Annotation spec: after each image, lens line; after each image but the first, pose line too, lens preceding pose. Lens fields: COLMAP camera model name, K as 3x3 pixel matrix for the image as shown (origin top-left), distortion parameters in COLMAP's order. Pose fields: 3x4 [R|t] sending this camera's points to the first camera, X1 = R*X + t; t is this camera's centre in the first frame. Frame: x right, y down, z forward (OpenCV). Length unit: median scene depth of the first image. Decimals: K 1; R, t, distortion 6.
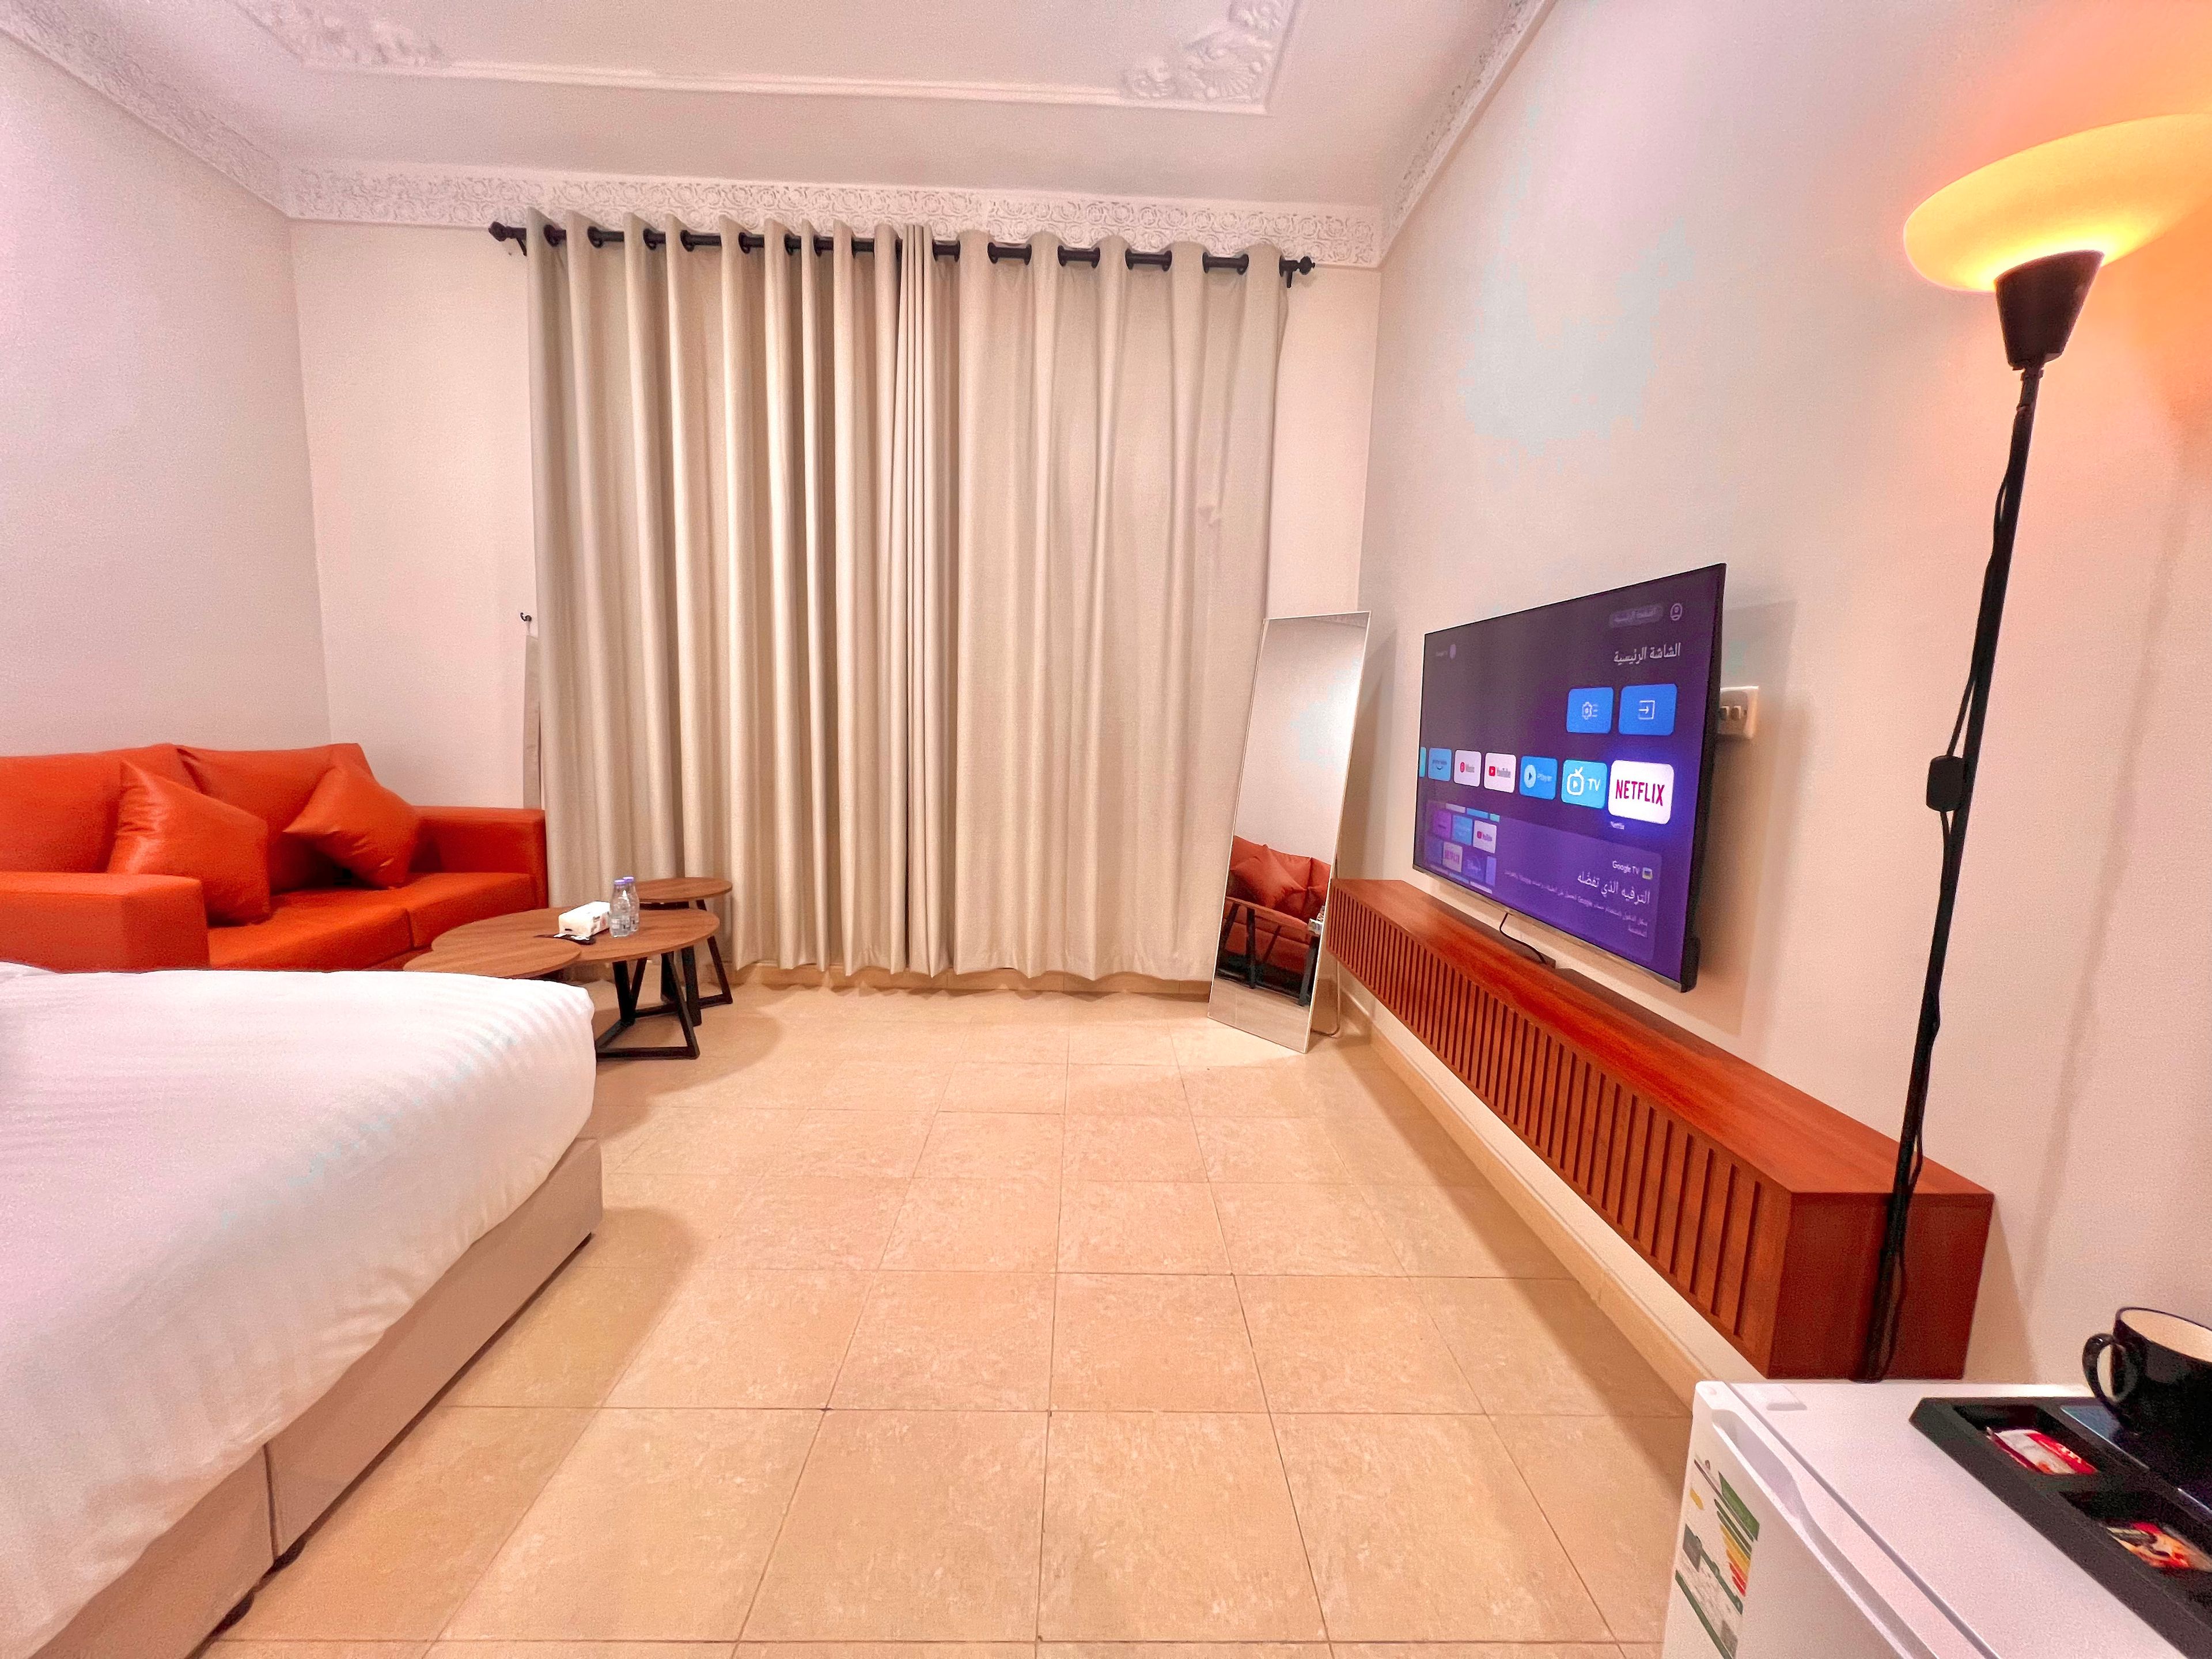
lens RADIAL K [[884.9, 0, 1104.3], [0, 884.9, 829.9], [0, 0, 1]] dist [0.000525, 0.001265]
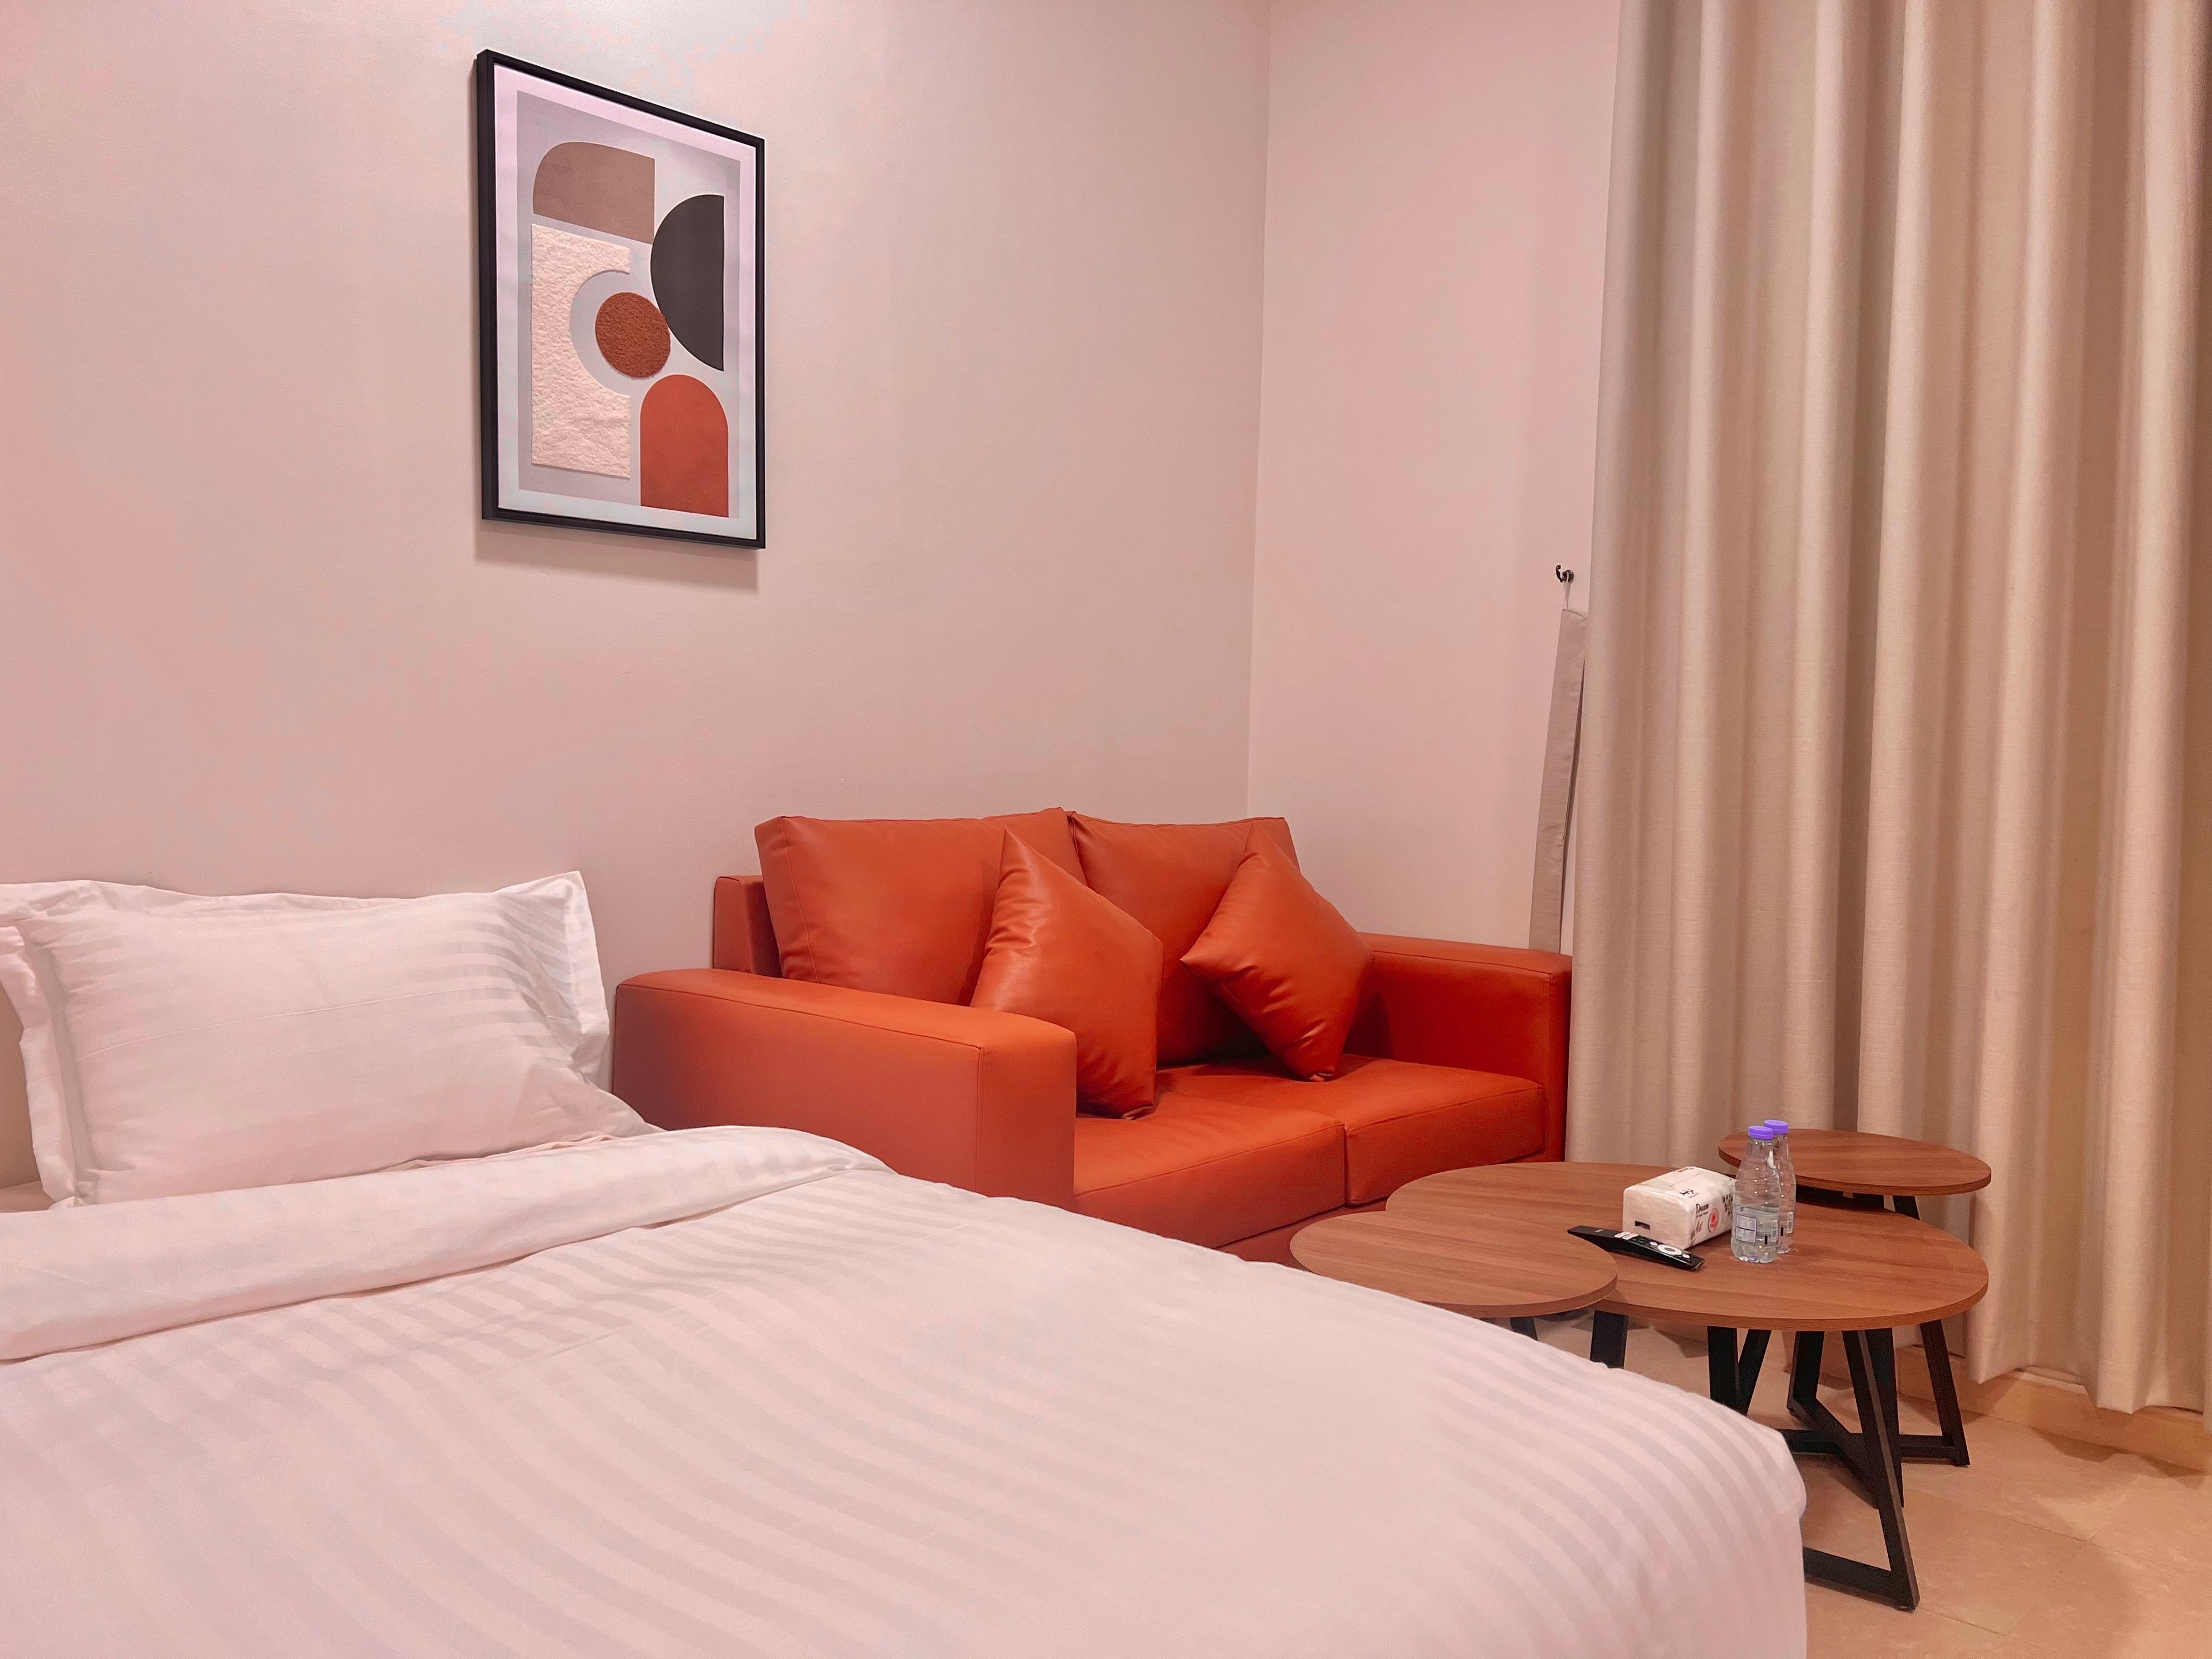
lens RADIAL K [[1673.7, 0, 1110.1], [0, 1673.7, 831.2], [0, 0, 1]] dist [0.061188, -0.065766]
pose [[0.711404, 0.009214, -0.702723, -0.227257], [-0.091017, 0.992701, -0.079125, 0.009964], [0.696864, 0.120250, 0.707050, 0.218395]]
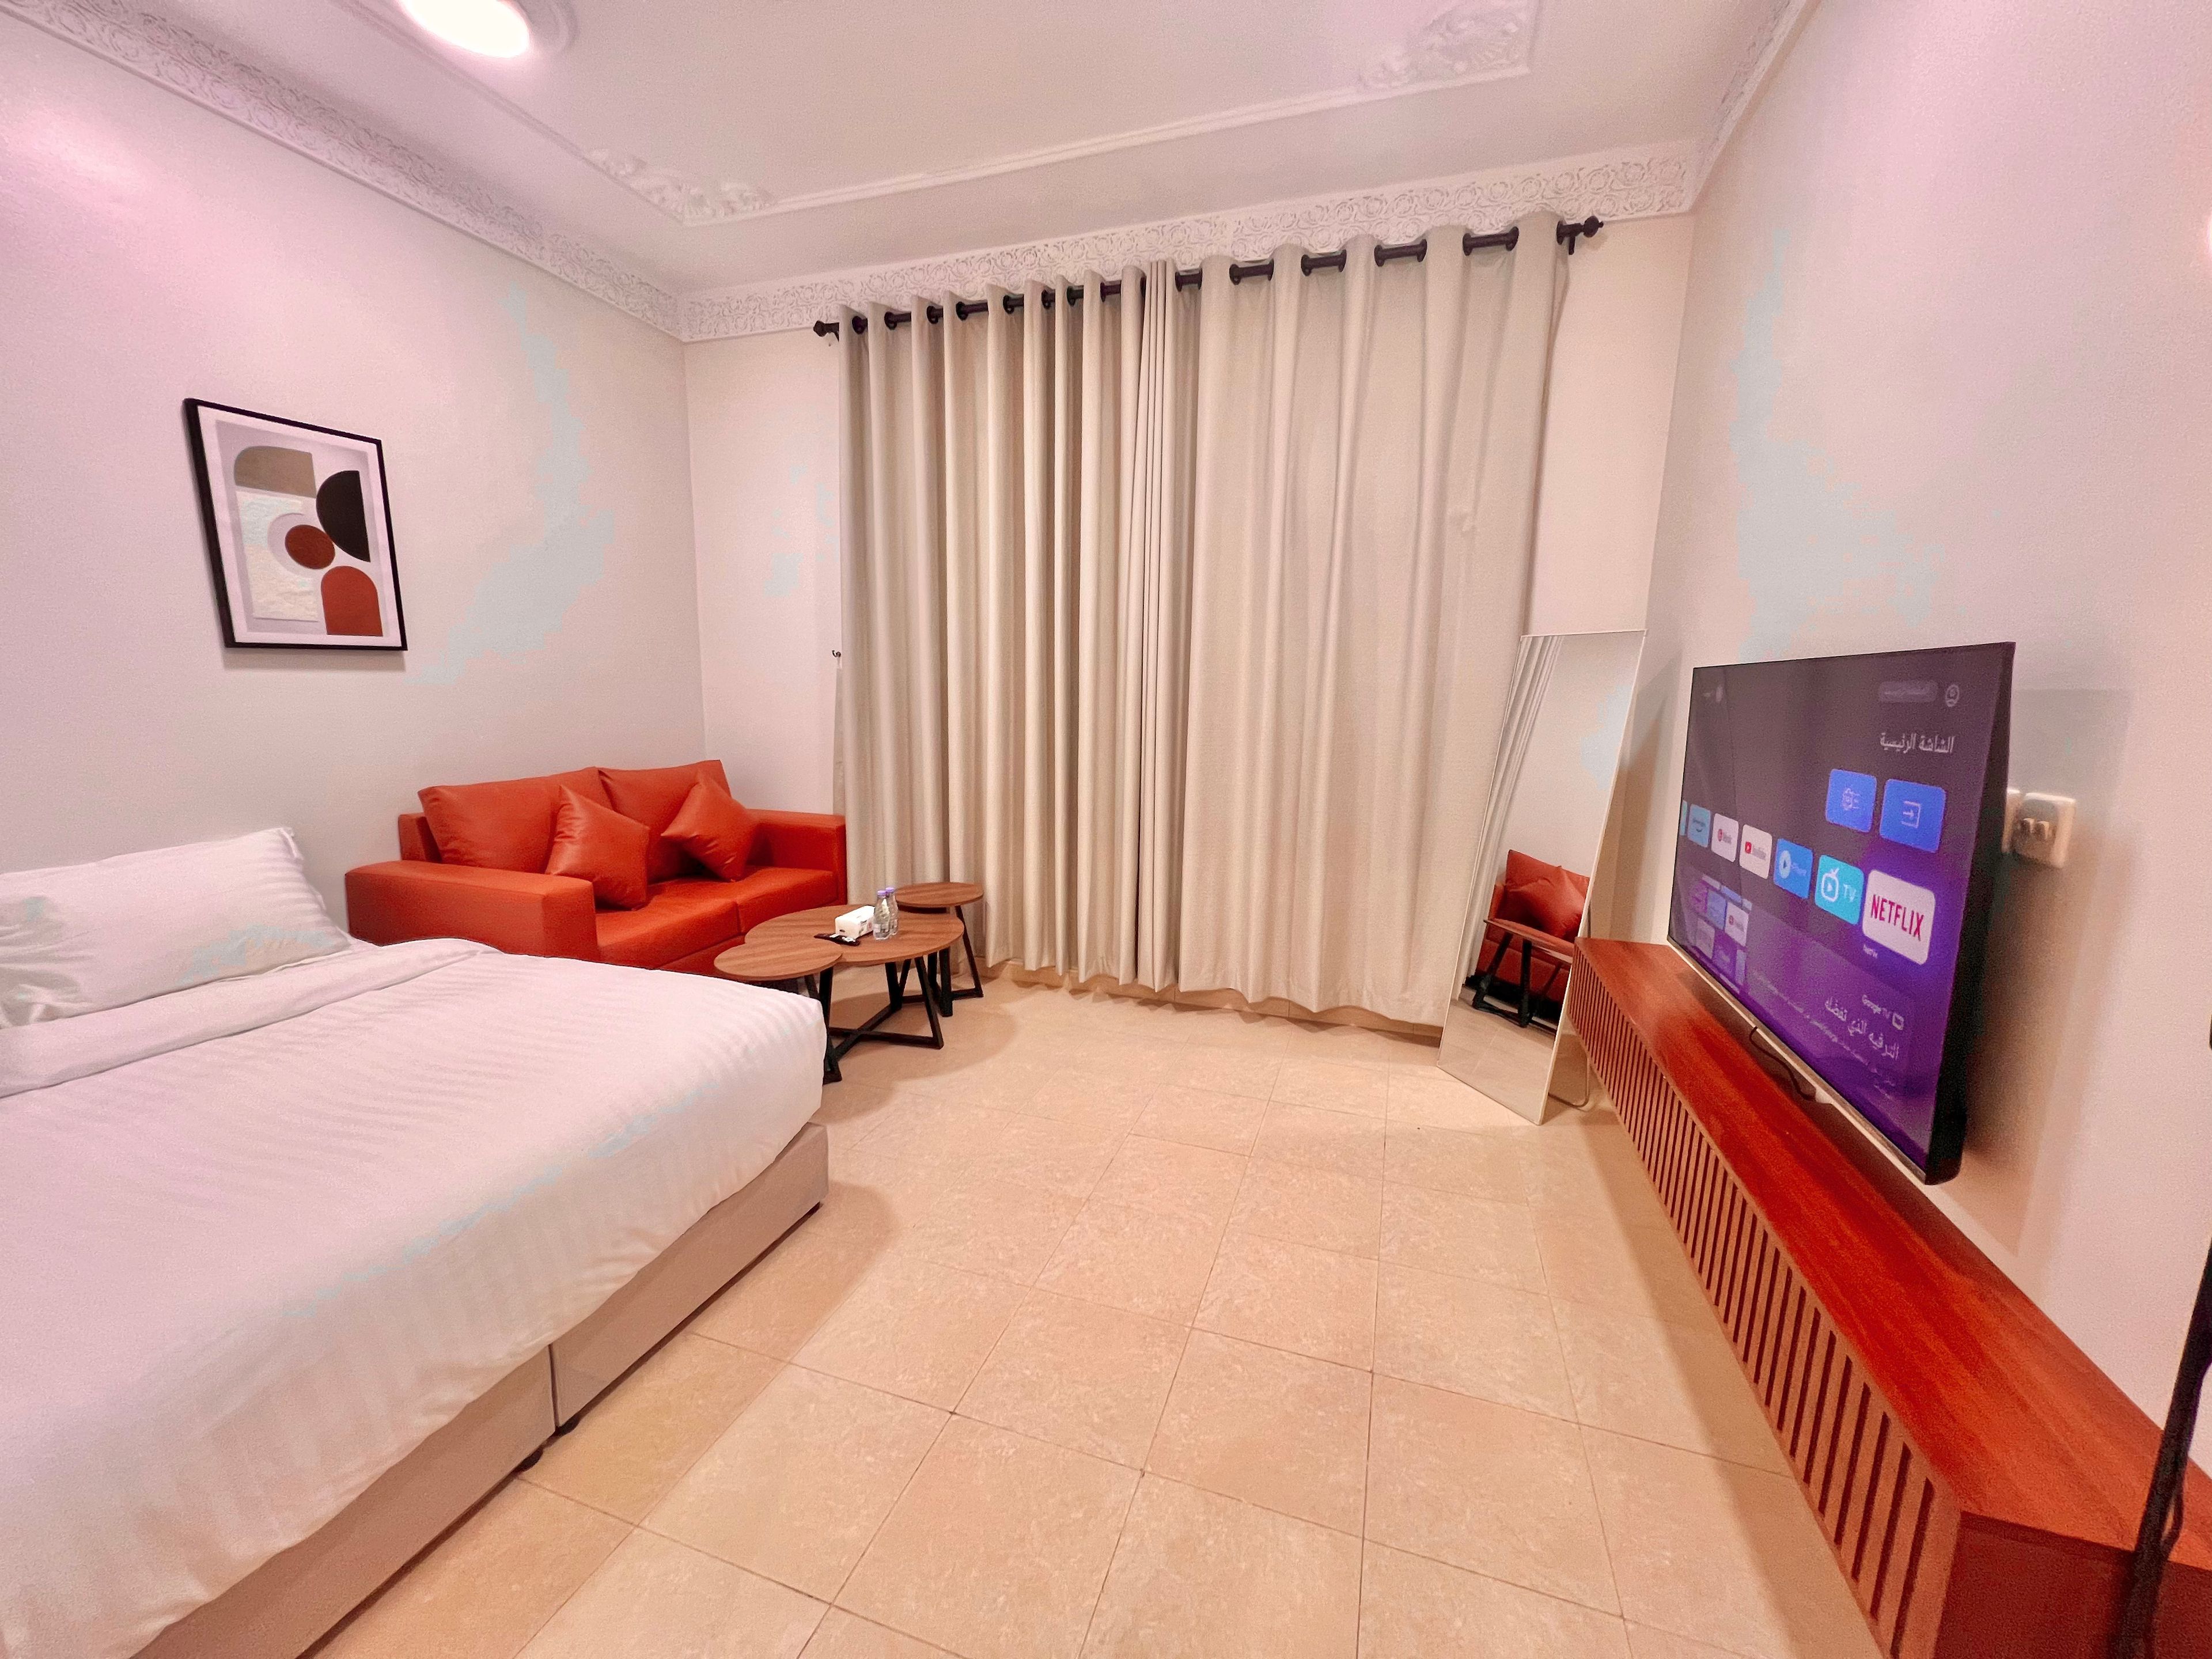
lens RADIAL K [[884.9, 0, 1104.3], [0, 884.9, 829.9], [0, 0, 1]] dist [0.000525, 0.001265]
pose [[0.940101, 0.041342, -0.338381, 0.131047], [-0.032447, 0.998964, 0.031901, -0.078431], [0.339350, -0.019011, 0.940468, 0.011197]]
